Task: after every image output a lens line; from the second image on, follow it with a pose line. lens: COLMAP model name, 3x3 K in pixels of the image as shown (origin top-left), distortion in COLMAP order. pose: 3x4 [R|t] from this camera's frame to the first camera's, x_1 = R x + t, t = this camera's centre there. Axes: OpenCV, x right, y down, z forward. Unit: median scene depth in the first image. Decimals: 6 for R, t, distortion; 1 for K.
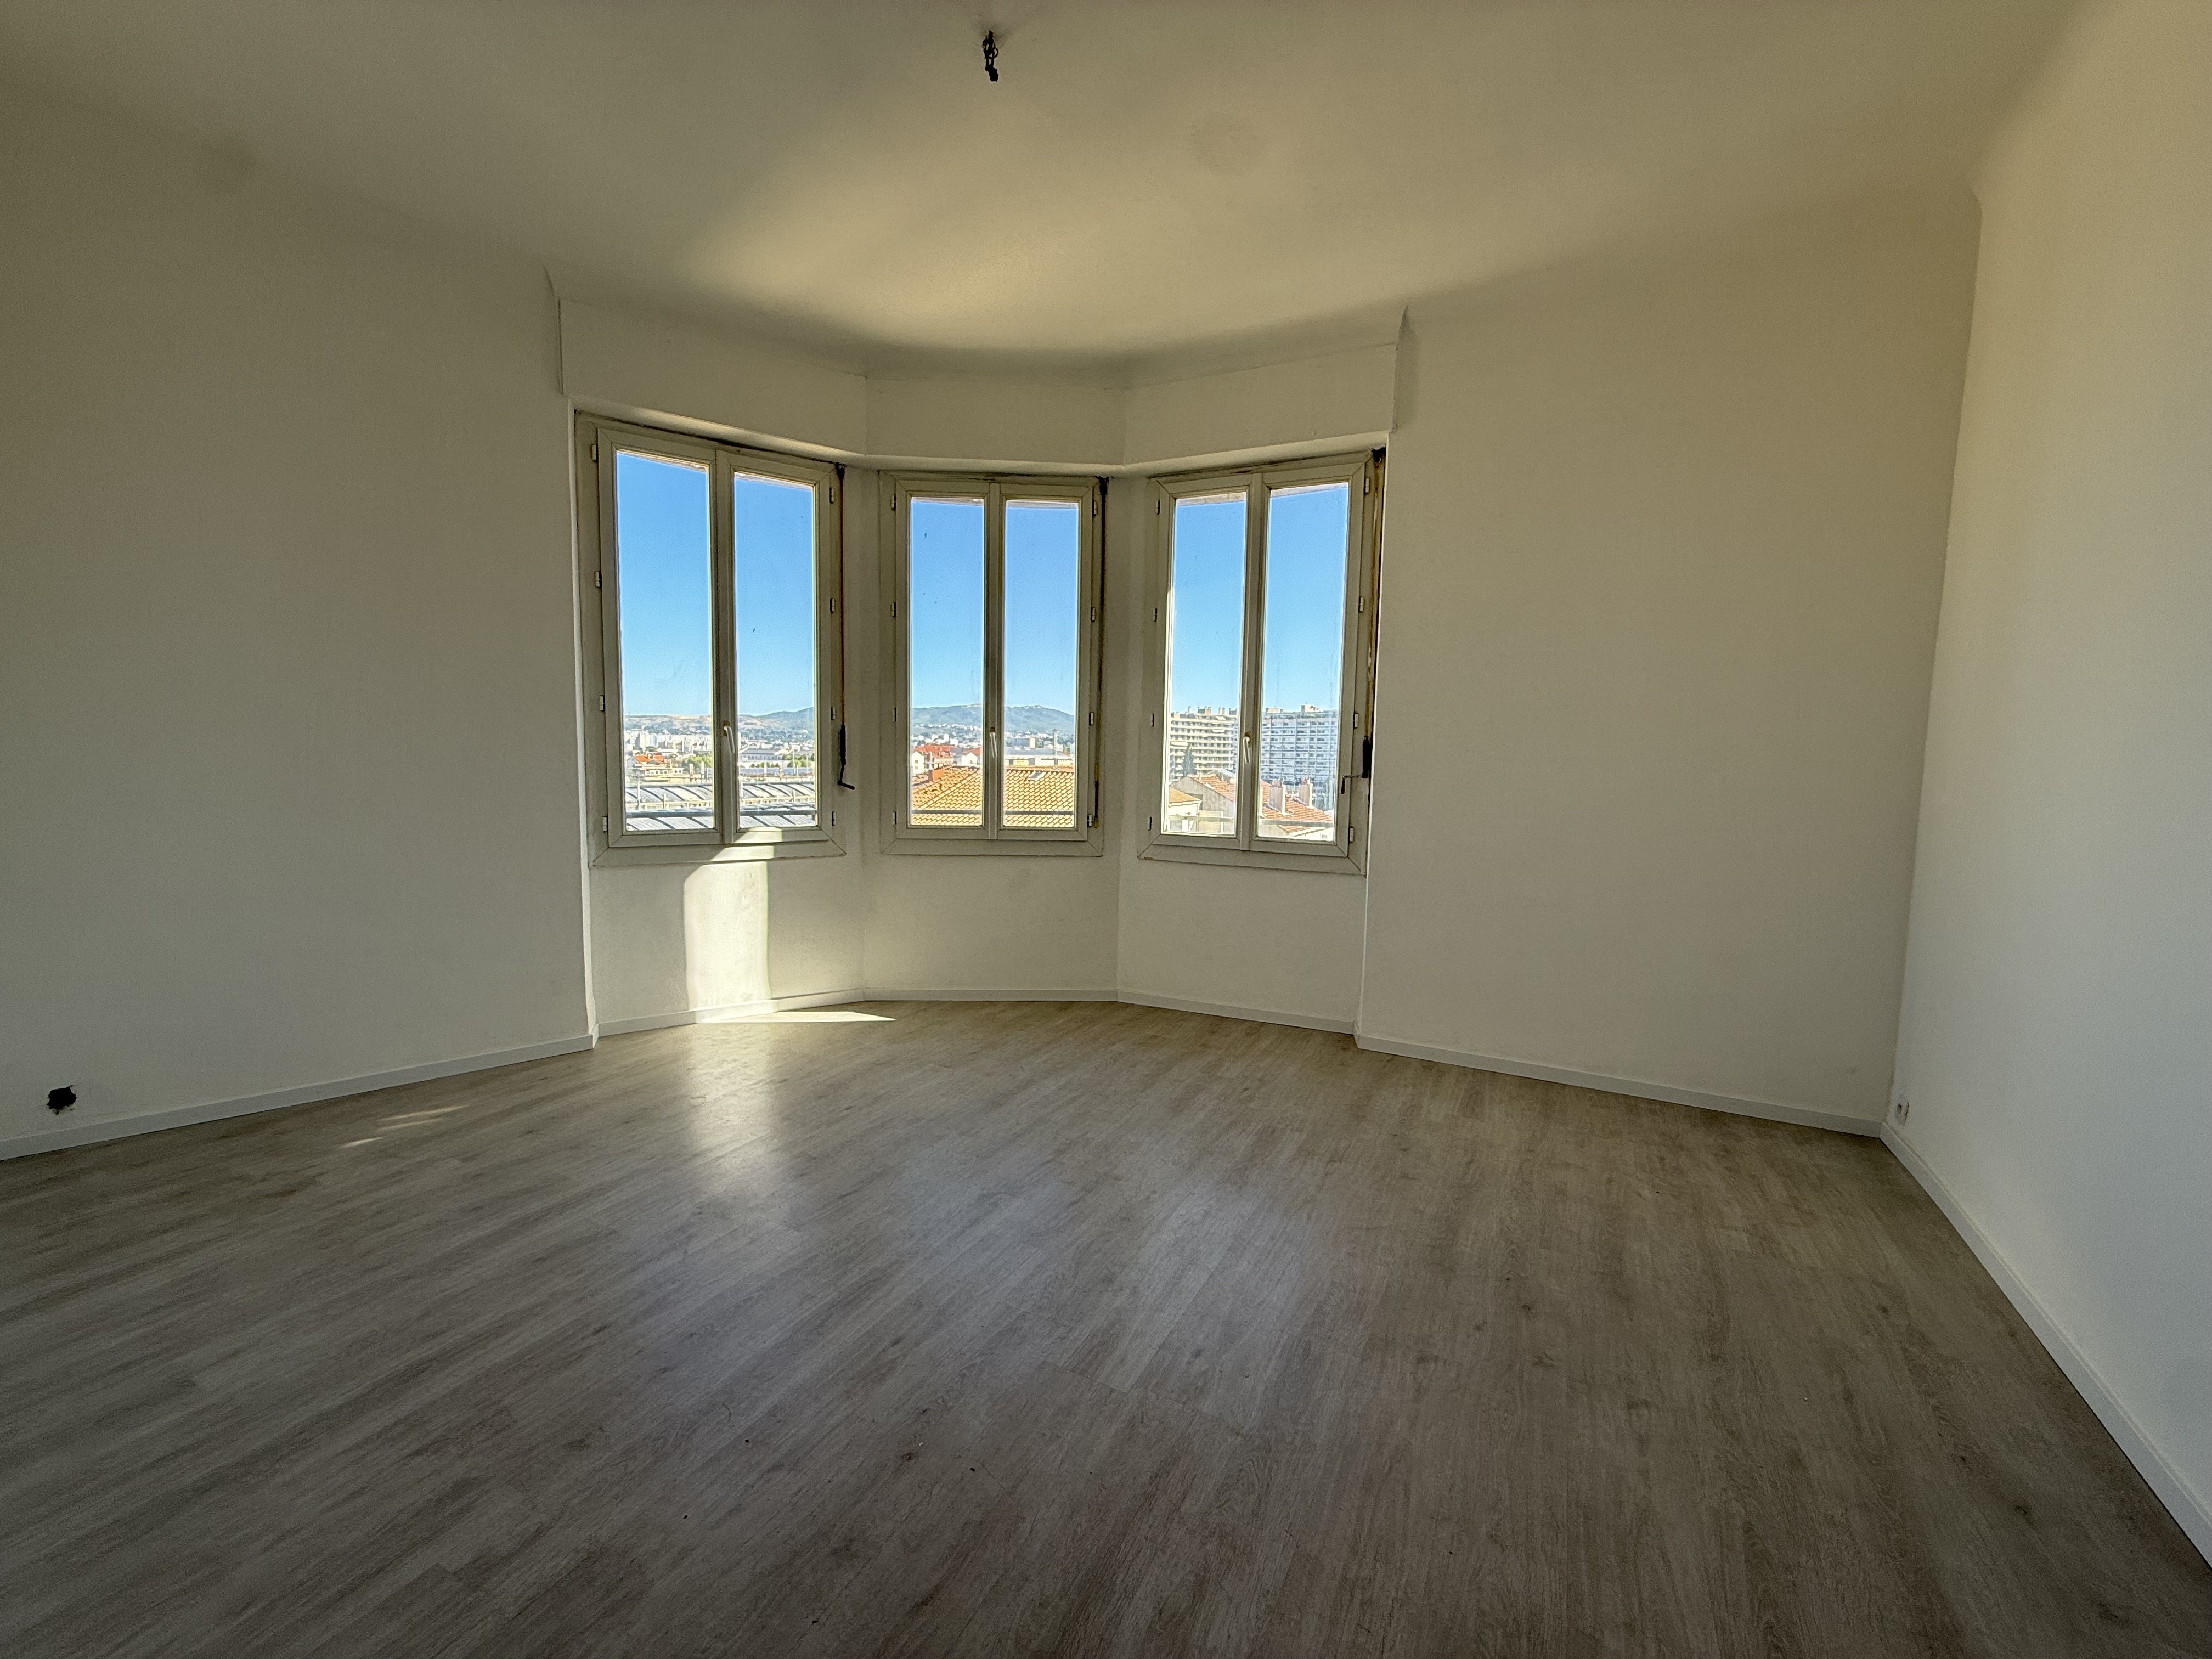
lens RADIAL K [[868.3, 0, 1106.0], [0, 868.3, 829.5], [0, 0, 1]] dist [0.001372, -0.002439]
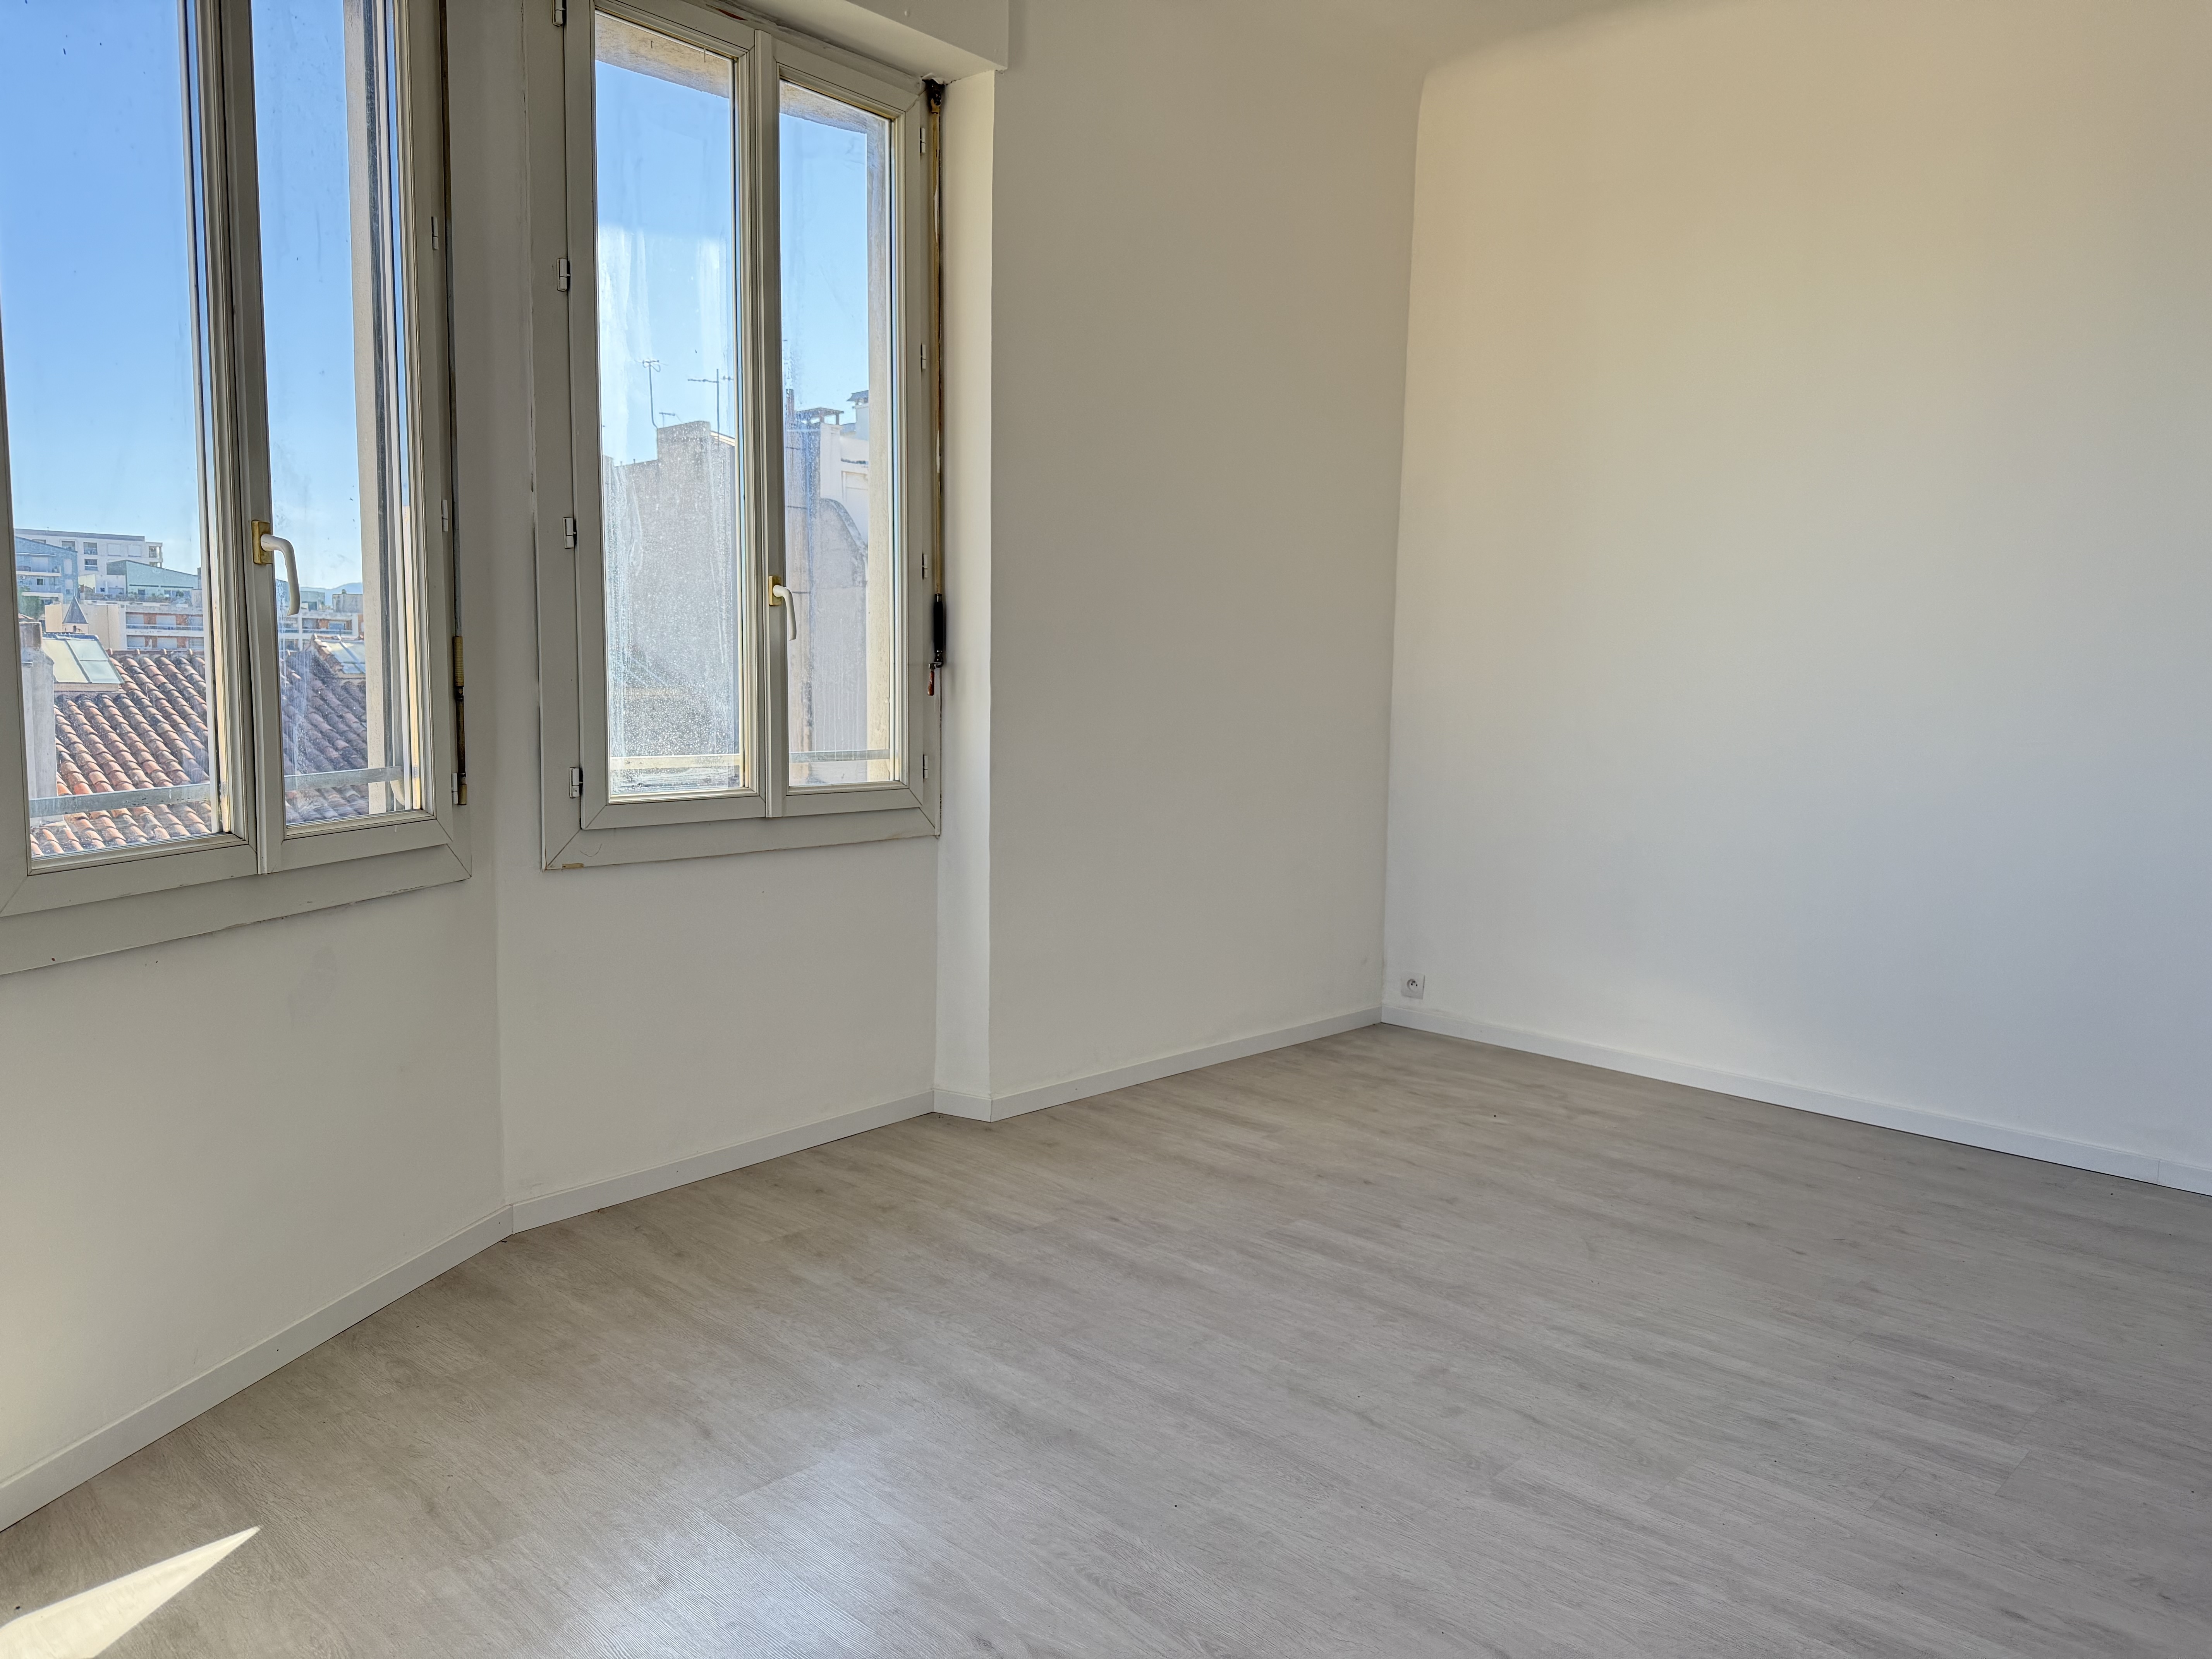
lens RADIAL K [[1522.4, 0, 1106.0], [0, 1522.4, 829.5], [0, 0, 1]] dist [0.067048, -0.084684]
pose [[0.295557, -0.111847, 0.948755, -0.626252], [0.073720, 0.992832, 0.094078, -0.037777], [-0.952476, 0.042137, 0.301684, 0.578632]]
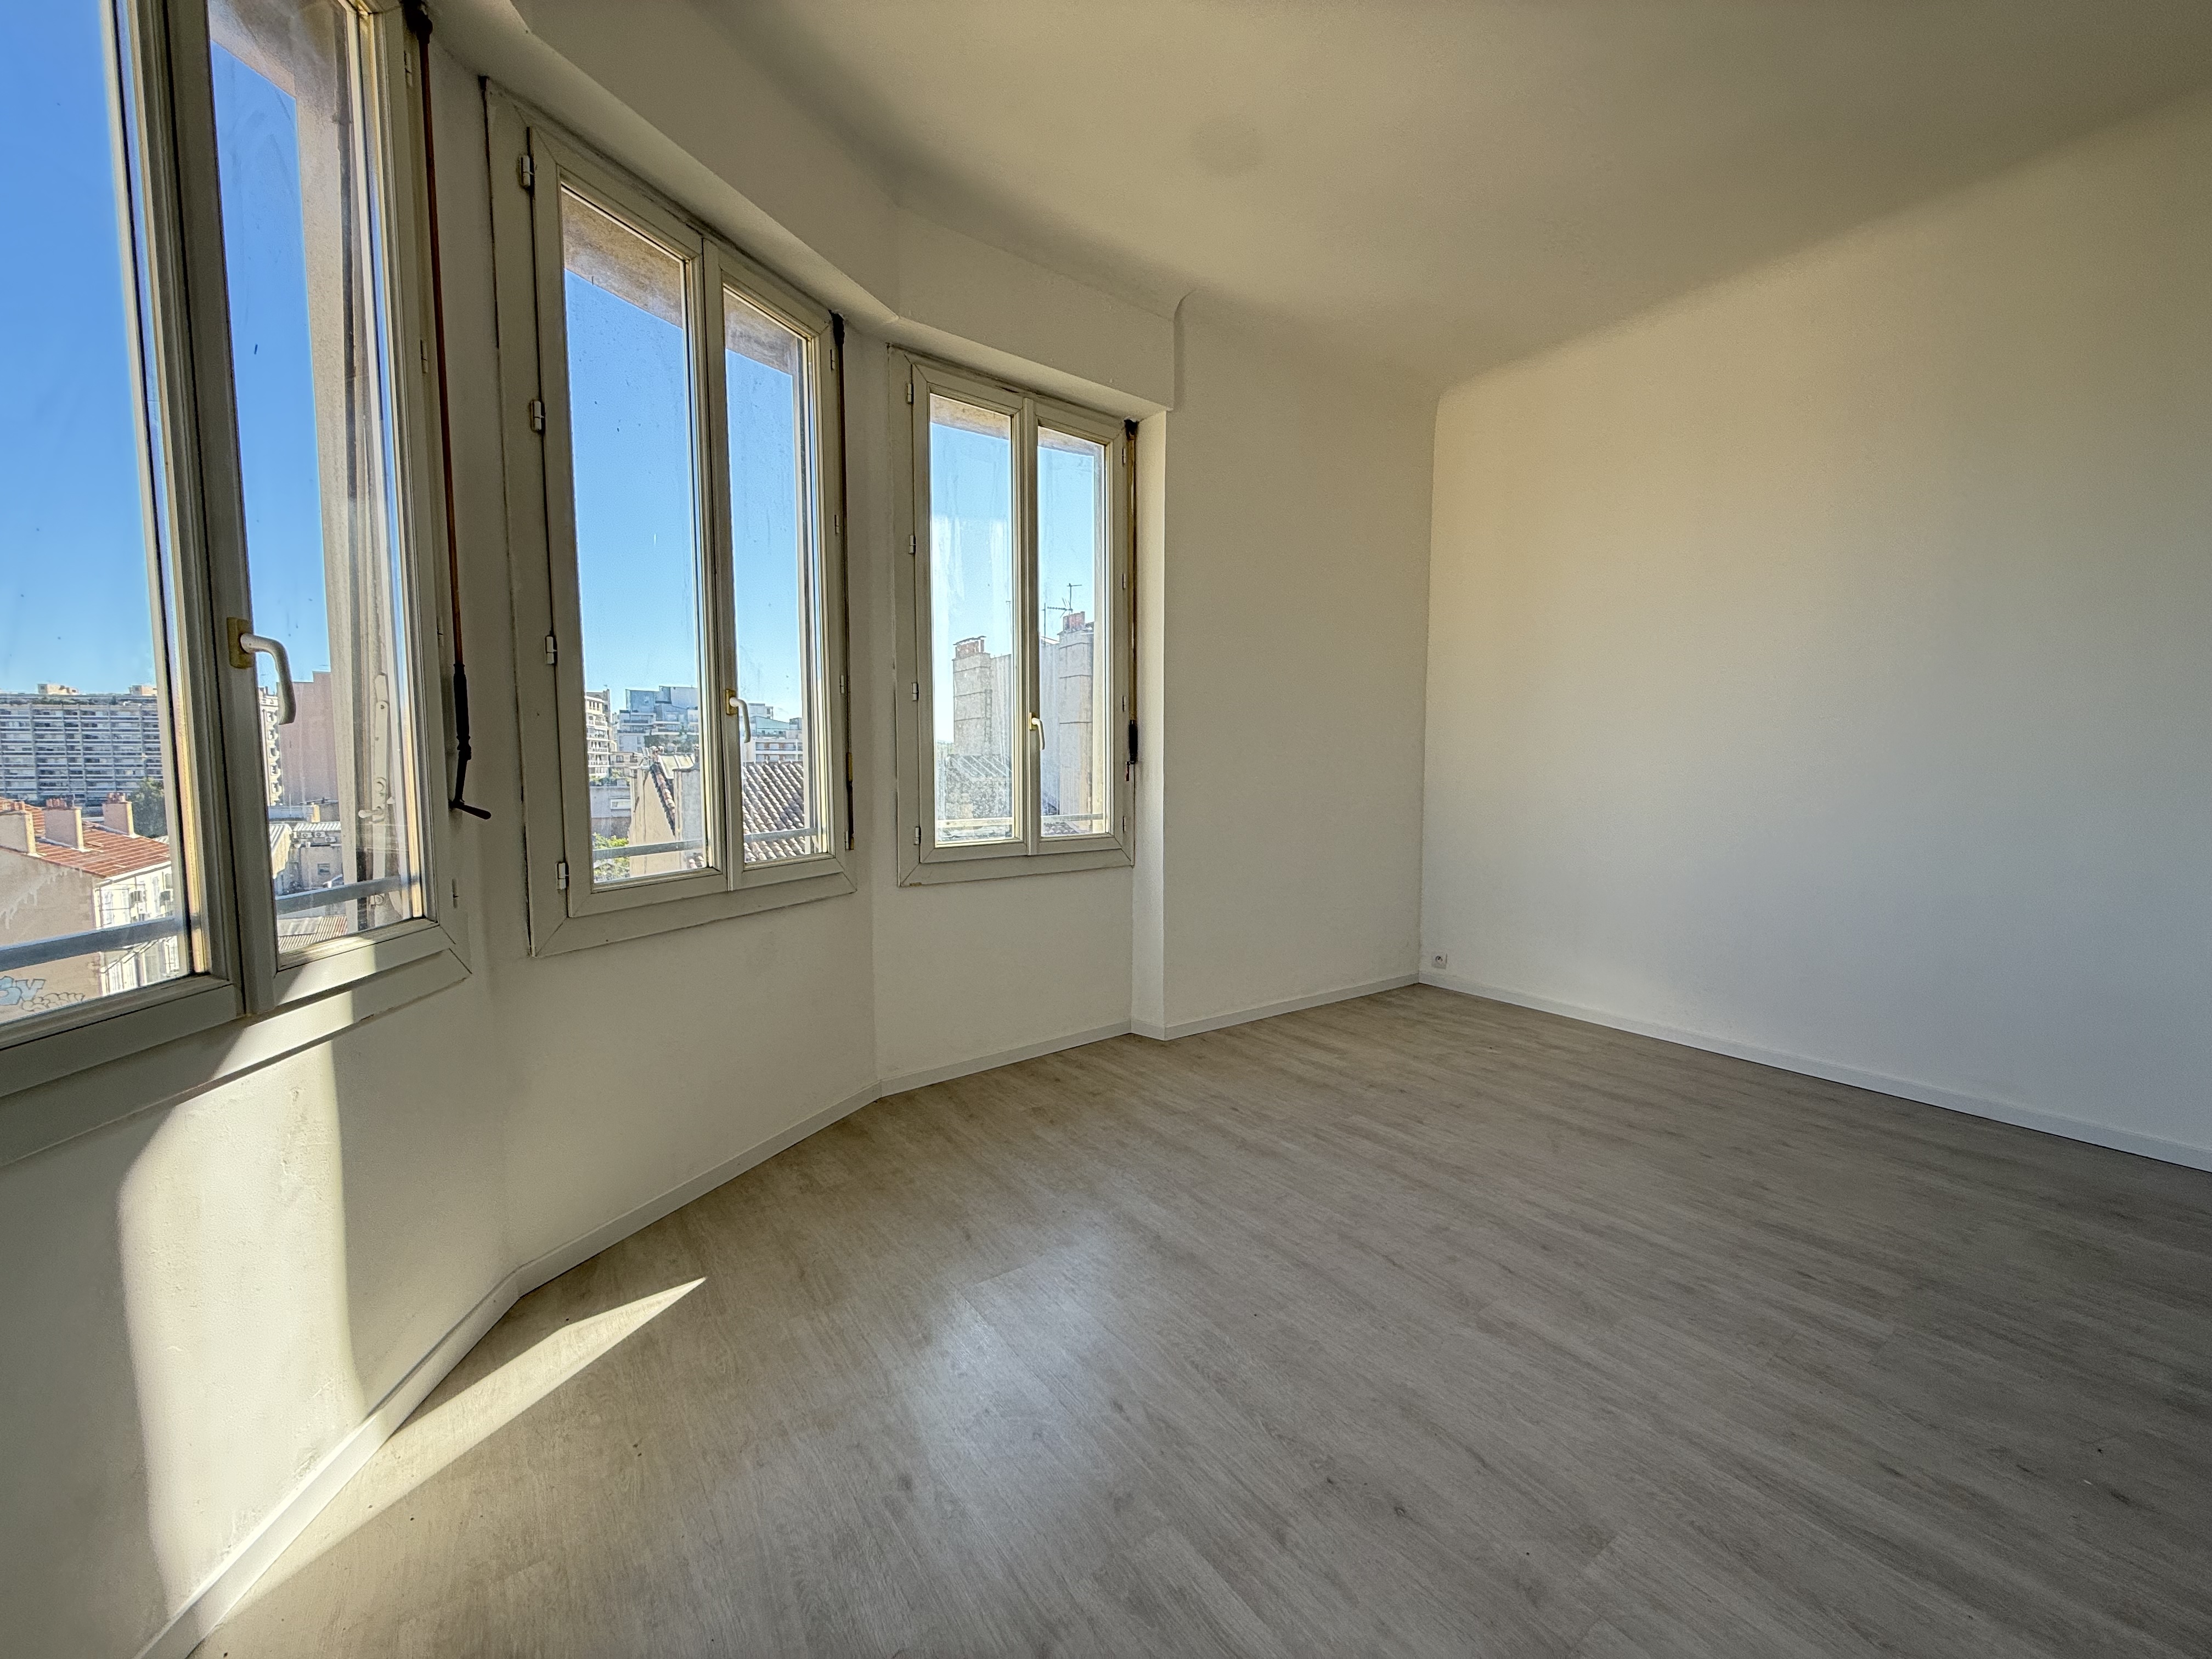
lens RADIAL K [[868.3, 0, 1106.0], [0, 868.3, 829.5], [0, 0, 1]] dist [0.001372, -0.002439]
pose [[0.461185, -0.085435, 0.883182, -0.555842], [0.087297, 0.994894, 0.050656, -0.037490], [-0.882999, 0.053738, 0.466288, 0.568788]]
